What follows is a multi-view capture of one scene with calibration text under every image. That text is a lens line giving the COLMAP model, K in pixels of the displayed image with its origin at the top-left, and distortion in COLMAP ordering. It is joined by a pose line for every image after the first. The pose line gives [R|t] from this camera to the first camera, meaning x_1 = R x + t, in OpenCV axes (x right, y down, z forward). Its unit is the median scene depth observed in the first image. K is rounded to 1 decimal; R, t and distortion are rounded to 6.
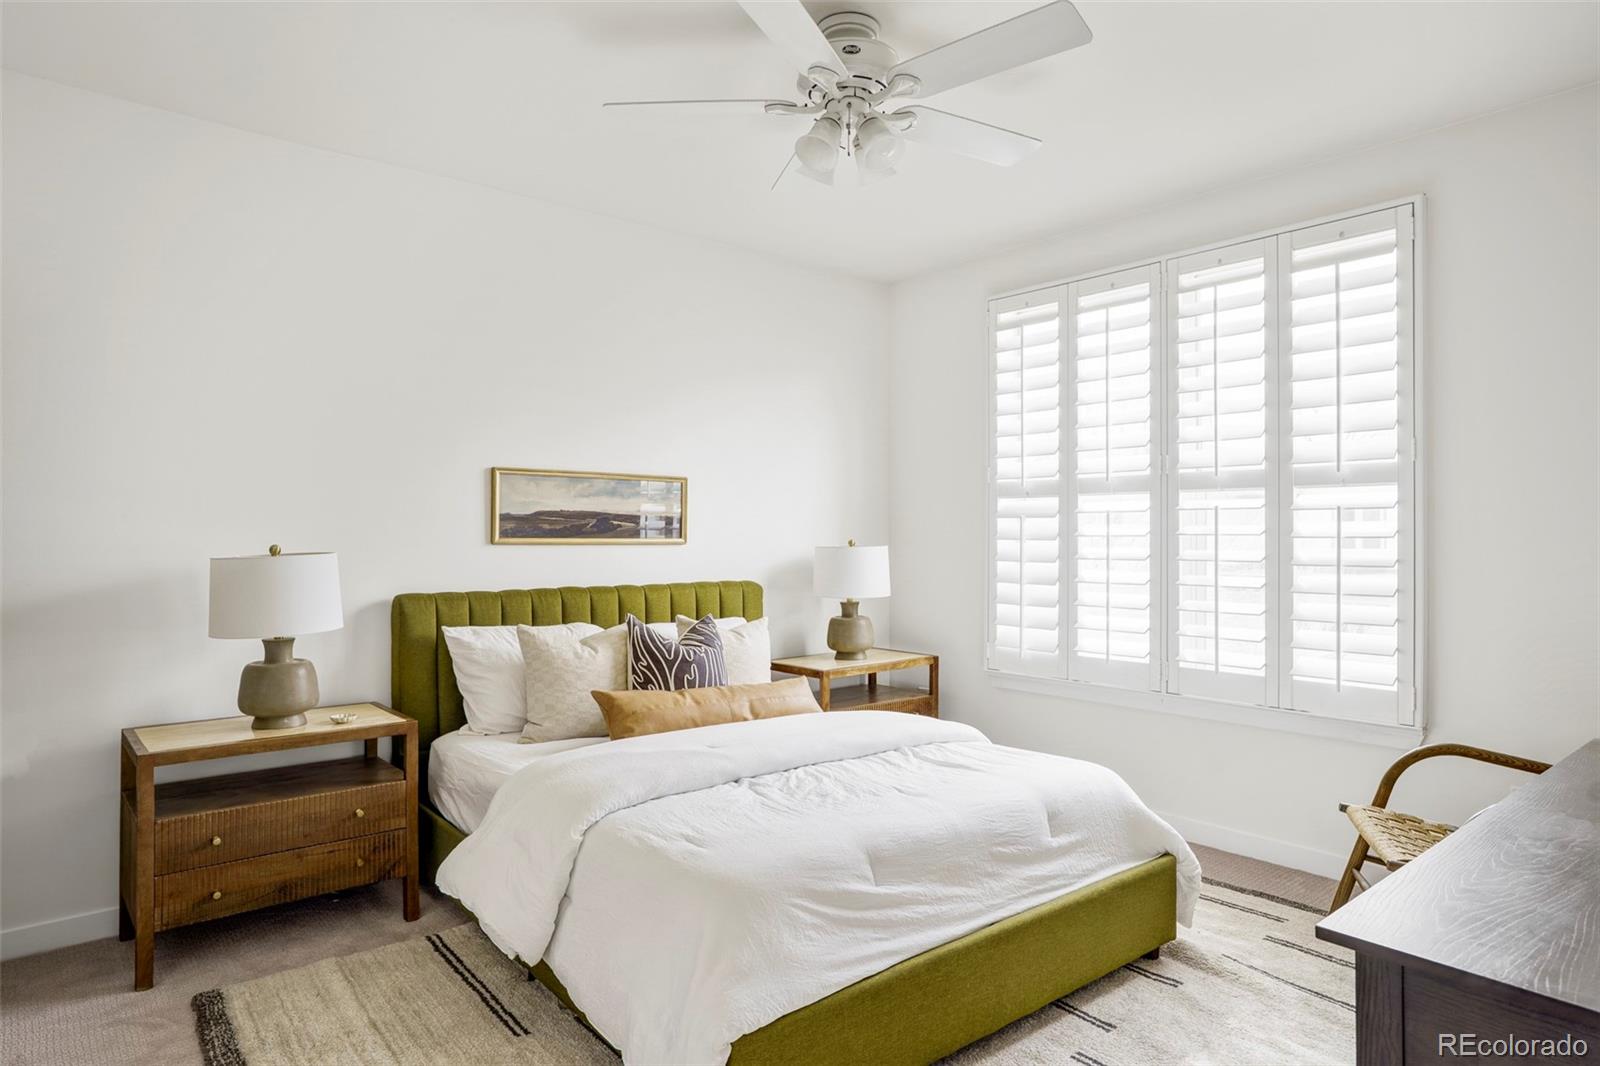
lens RADIAL K [[910.7, 0, 817.4], [0, 910.7, 518.9], [0, 0, 1]] dist [-0.041209, 0.011436]
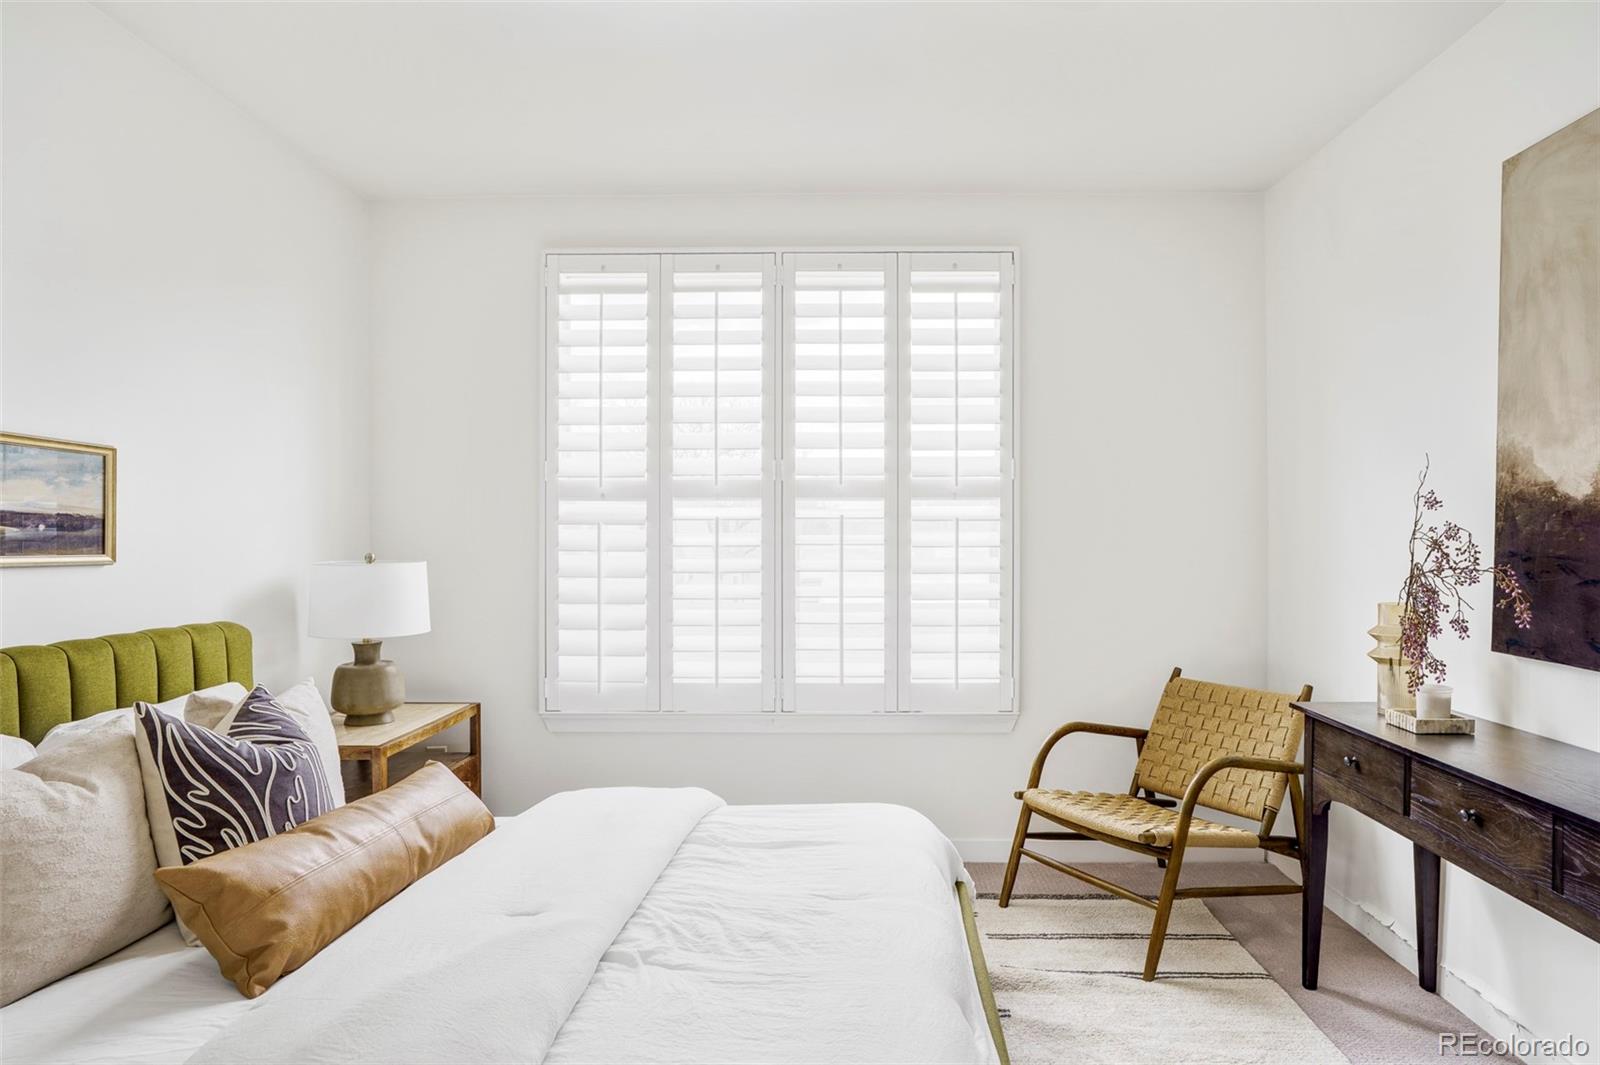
lens RADIAL K [[910.7, 0, 811.7], [0, 910.7, 546.7], [0, 0, 1]] dist [-0.041209, 0.011436]
pose [[0.670165, -0.005038, 0.742195, -0.279327], [-0.009712, 0.999832, 0.015556, 0.004125], [-0.742149, -0.017633, 0.670003, 0.322056]]
